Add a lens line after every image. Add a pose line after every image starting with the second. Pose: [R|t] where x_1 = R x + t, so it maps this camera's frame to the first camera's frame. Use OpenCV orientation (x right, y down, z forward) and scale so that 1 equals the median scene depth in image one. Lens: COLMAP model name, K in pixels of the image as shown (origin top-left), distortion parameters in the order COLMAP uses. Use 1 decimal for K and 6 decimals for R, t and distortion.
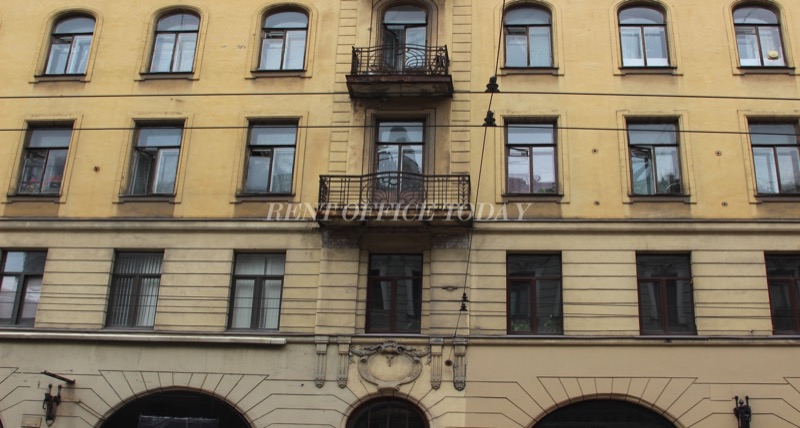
lens RADIAL K [[846.5, 0, 476.5], [0, 846.5, 198.7], [0, 0, 1]] dist [-0.104279, 0.043185]
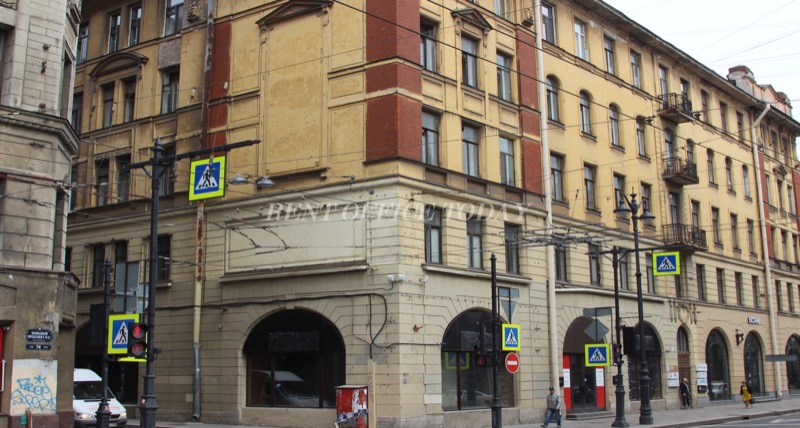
lens RADIAL K [[927.3, 0, 400.0], [0, 927.3, 214.0], [0, 0, 1]] dist [0.017894, 0.035581]
pose [[0.580515, 0.108515, 0.806986, -2.469045], [-0.258578, 0.964346, 0.056336, -0.000613], [-0.772101, -0.241373, 0.587877, 0.178614]]
